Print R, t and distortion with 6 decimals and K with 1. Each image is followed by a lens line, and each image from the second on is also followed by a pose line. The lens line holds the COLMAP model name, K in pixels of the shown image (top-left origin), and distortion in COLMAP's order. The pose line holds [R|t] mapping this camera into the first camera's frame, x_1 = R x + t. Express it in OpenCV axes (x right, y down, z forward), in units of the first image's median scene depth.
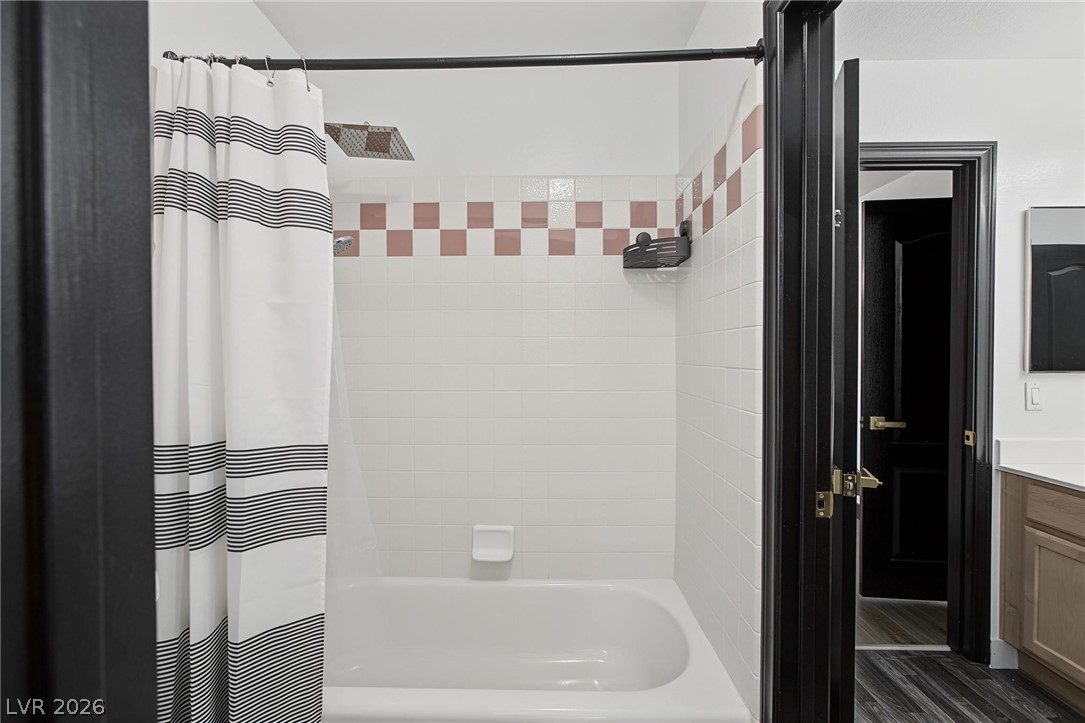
lens RADIAL K [[483.0, 0, 542.5], [0, 483.0, 361.5], [0, 0, 1]] dist [0.000459, -0.003602]
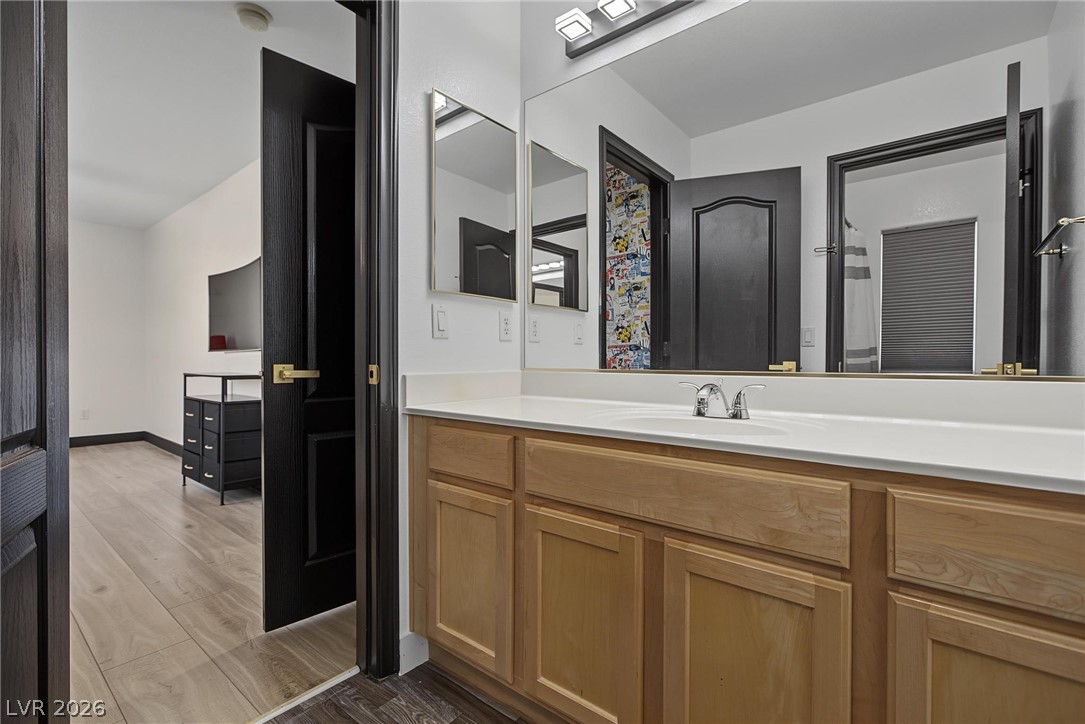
lens RADIAL K [[483.0, 0, 542.5], [0, 483.0, 362.0], [0, 0, 1]] dist [0.000459, -0.003602]
pose [[0.615613, -0.002820, 0.788043, 0.470779], [0.009712, 0.999945, -0.004008, 0.147077], [-0.787988, 0.010121, 0.615607, 0.348346]]
